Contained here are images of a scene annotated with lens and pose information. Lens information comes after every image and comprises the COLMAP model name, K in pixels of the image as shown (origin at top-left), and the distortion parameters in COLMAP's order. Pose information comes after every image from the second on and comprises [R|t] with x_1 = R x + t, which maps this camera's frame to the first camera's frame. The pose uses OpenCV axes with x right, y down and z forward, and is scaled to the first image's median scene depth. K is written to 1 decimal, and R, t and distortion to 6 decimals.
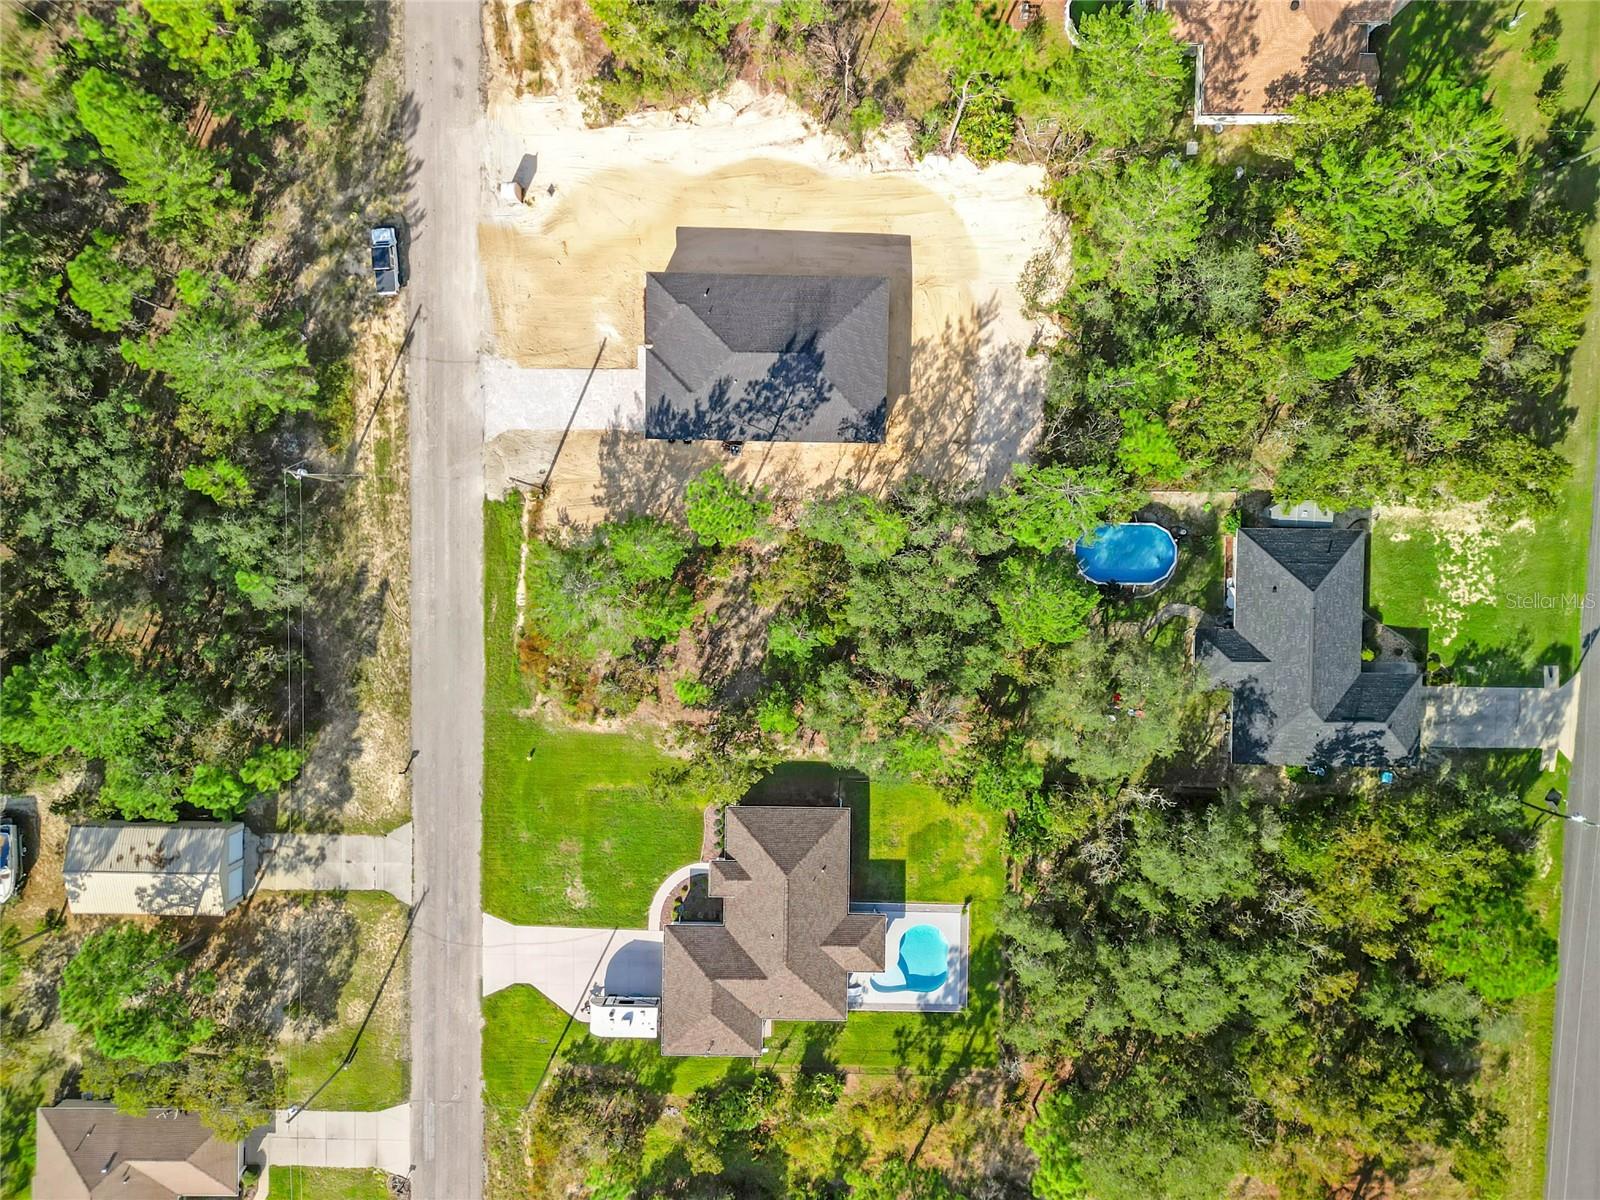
lens RADIAL K [[1132.5, 0, 792.0], [0, 1132.5, 601.6], [0, 0, 1]] dist [0.075319, -0.085421]
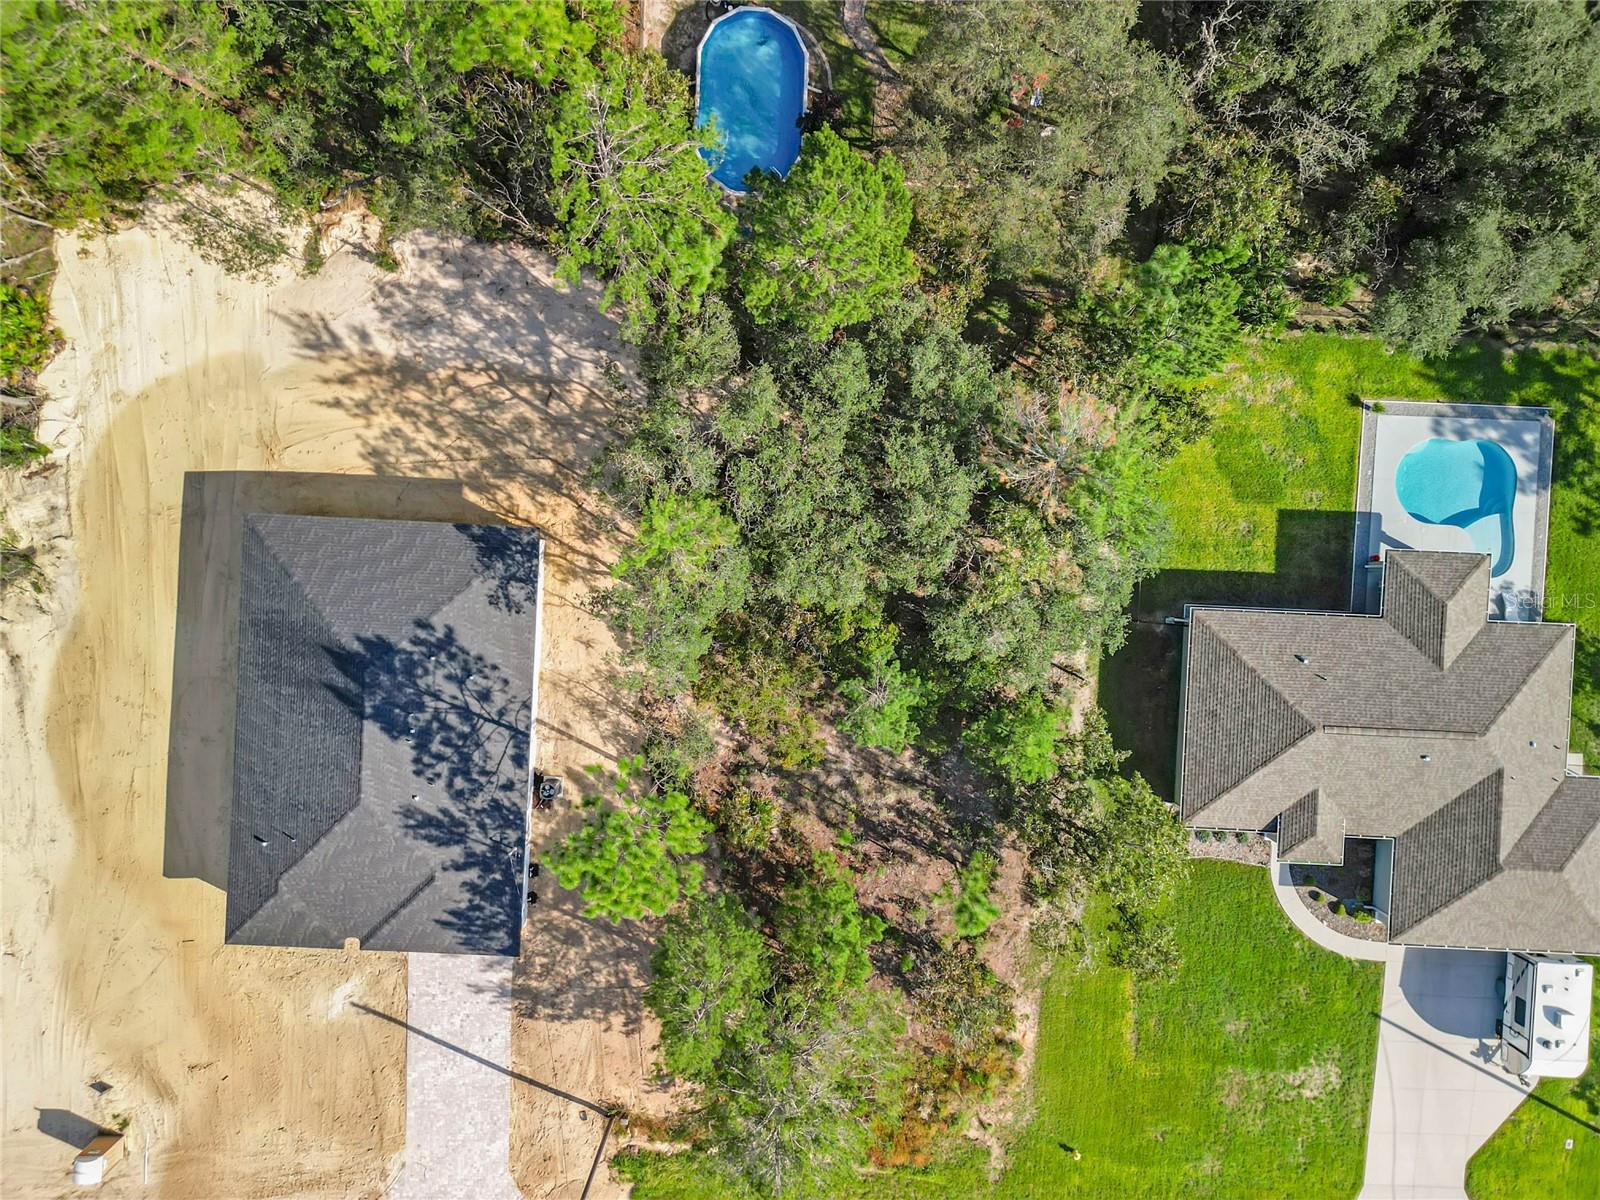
lens RADIAL K [[1130.3, 0, 792.3], [0, 1130.3, 603.7], [0, 0, 1]] dist [0.057001, -0.055195]
pose [[0.030479, -0.999273, -0.022885, 0.059566], [0.998892, 0.031273, -0.035157, 0.005285], [0.035847, -0.021788, 0.999120, 0.431892]]
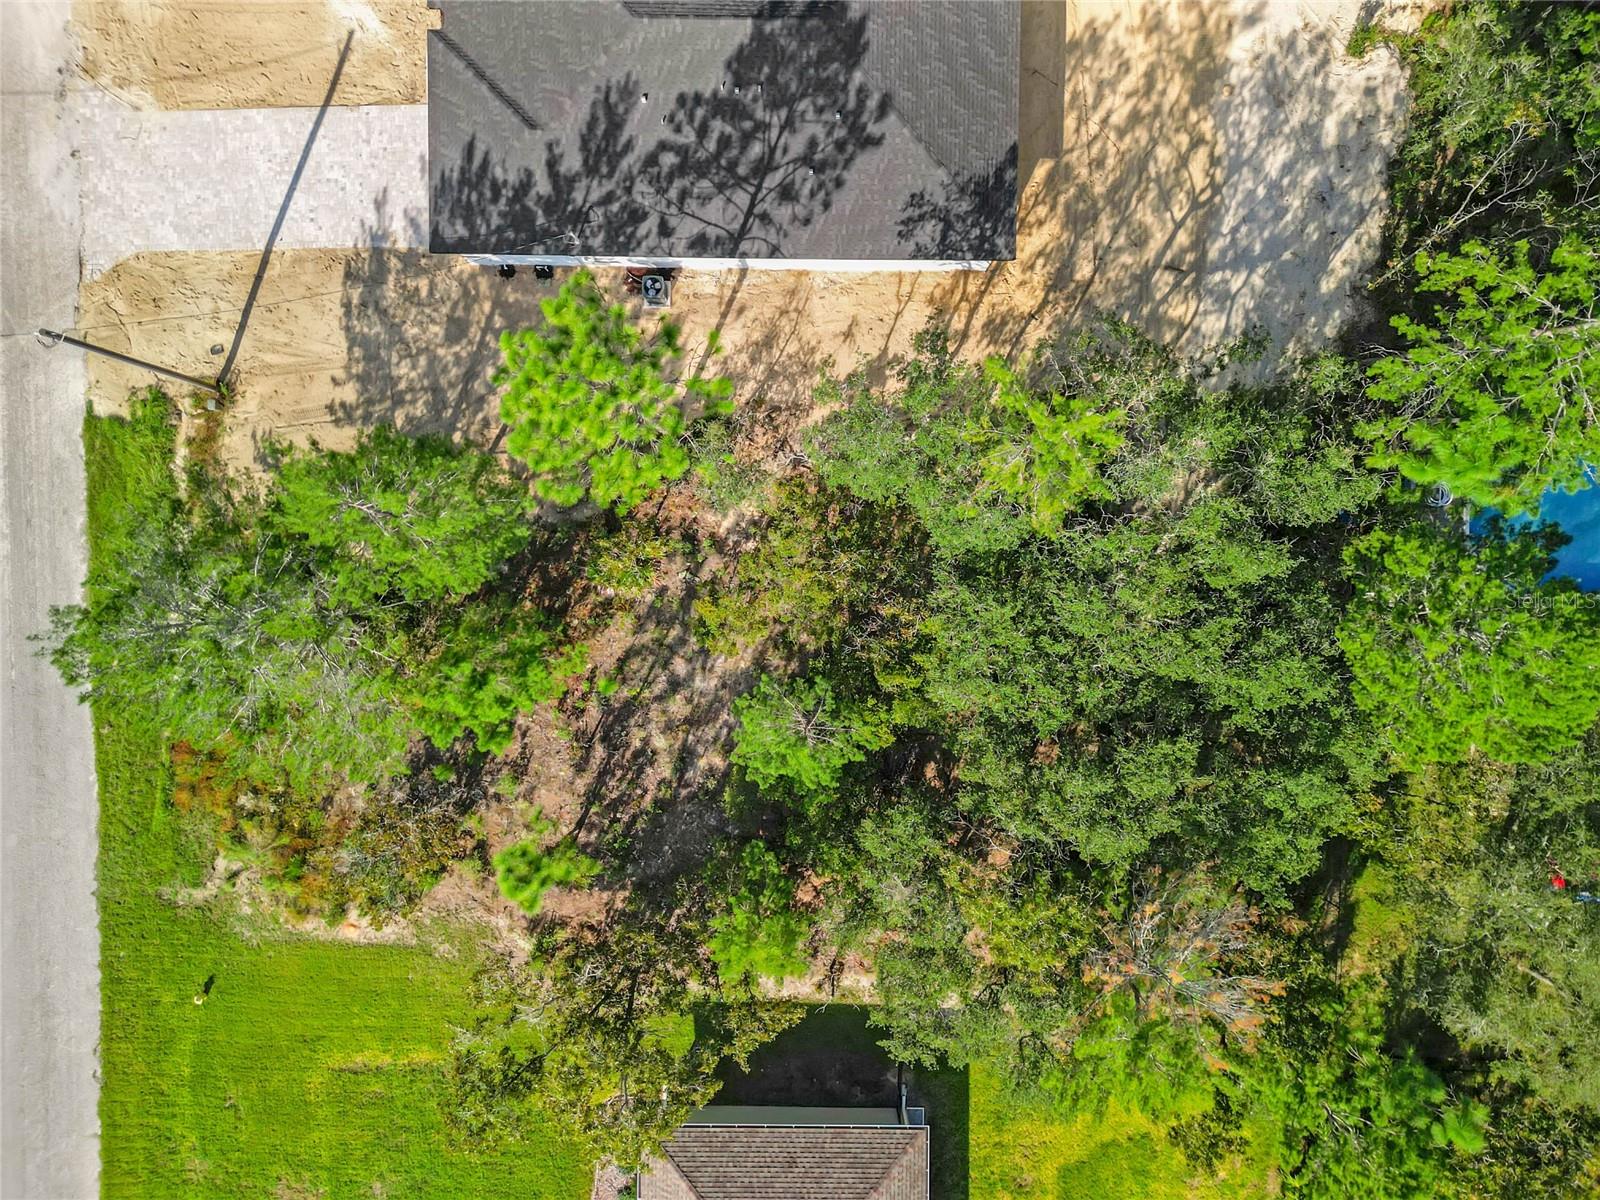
lens RADIAL K [[1102.8, 0, 794.8], [0, 1102.8, 602.6], [0, 0, 1]] dist [0.047753, -0.036349]
pose [[0.999975, -0.006526, 0.002807, 0.000675], [0.006536, 0.999972, -0.003732, -0.013907], [-0.002782, 0.003750, 0.999989, 0.578864]]
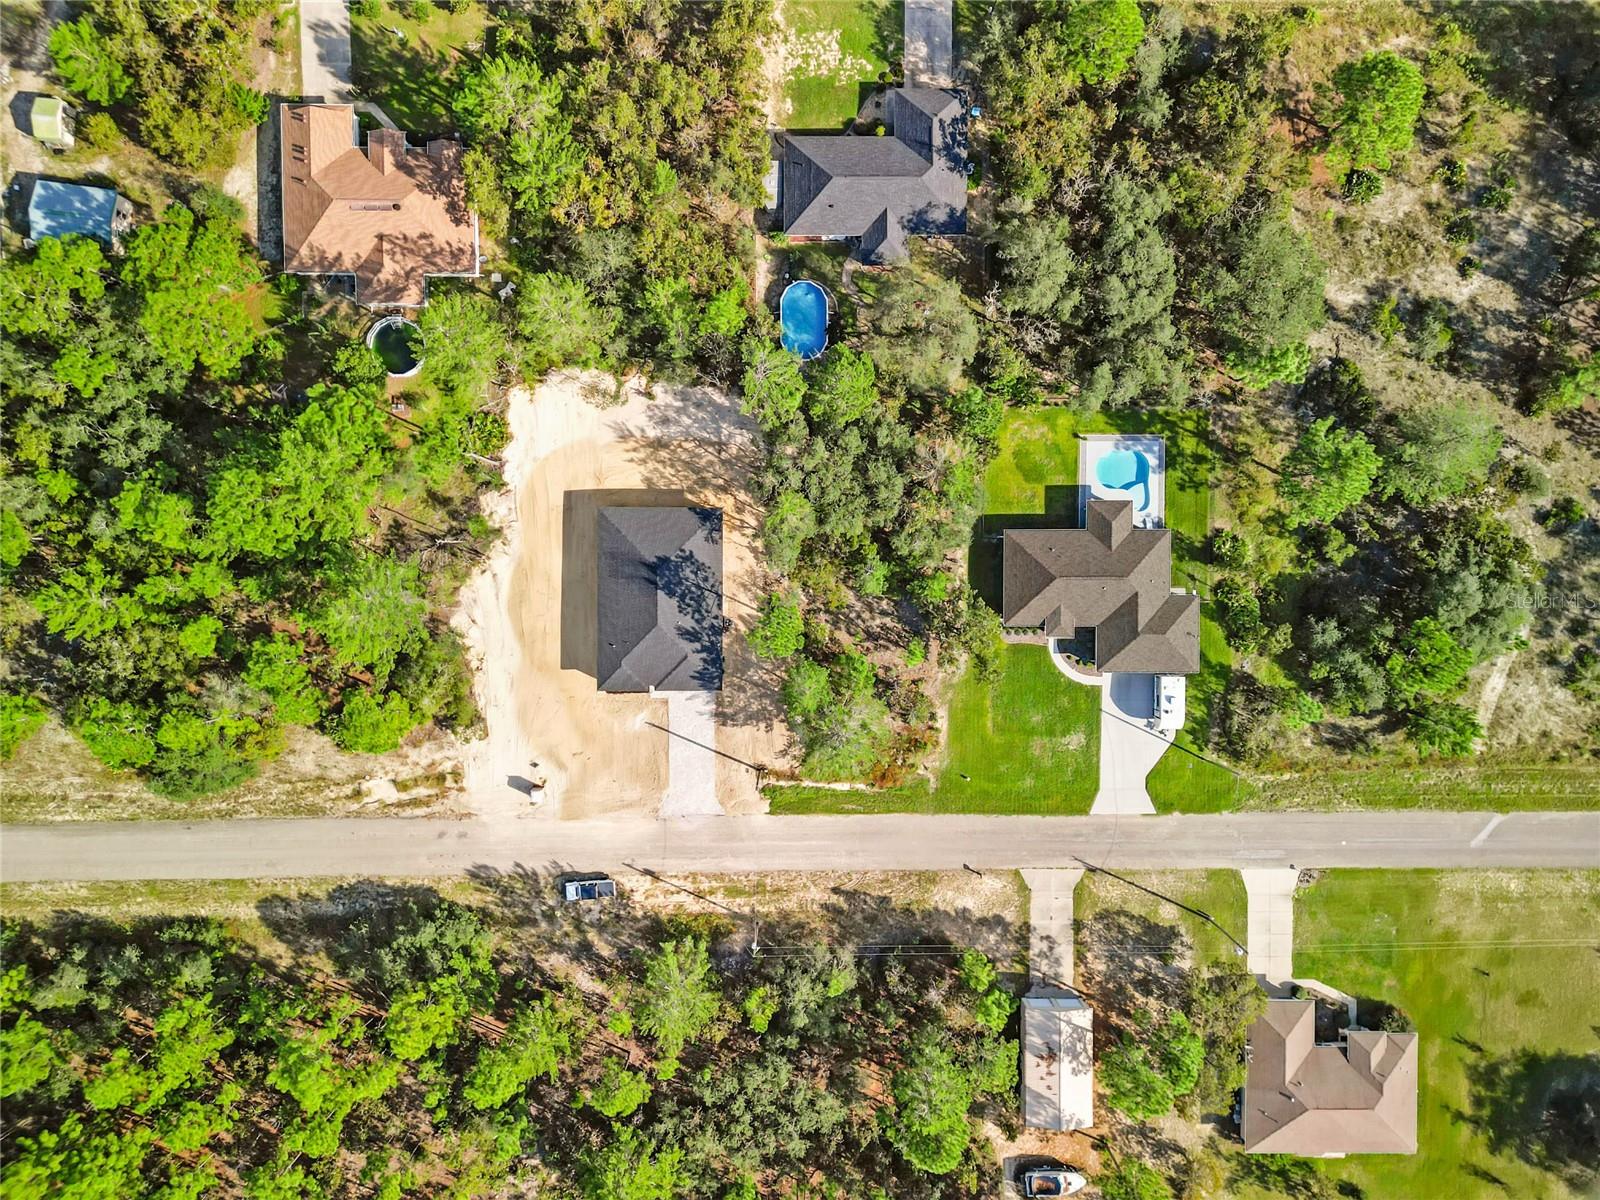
lens RADIAL K [[1130.4, 0, 794.4], [0, 1130.4, 604.4], [0, 0, 1]] dist [0.091657, -0.107359]
pose [[-0.015298, -0.999643, -0.021896, -0.001811], [0.999581, -0.014751, -0.024913, -0.025147], [0.024581, -0.022268, 0.999450, -0.294563]]
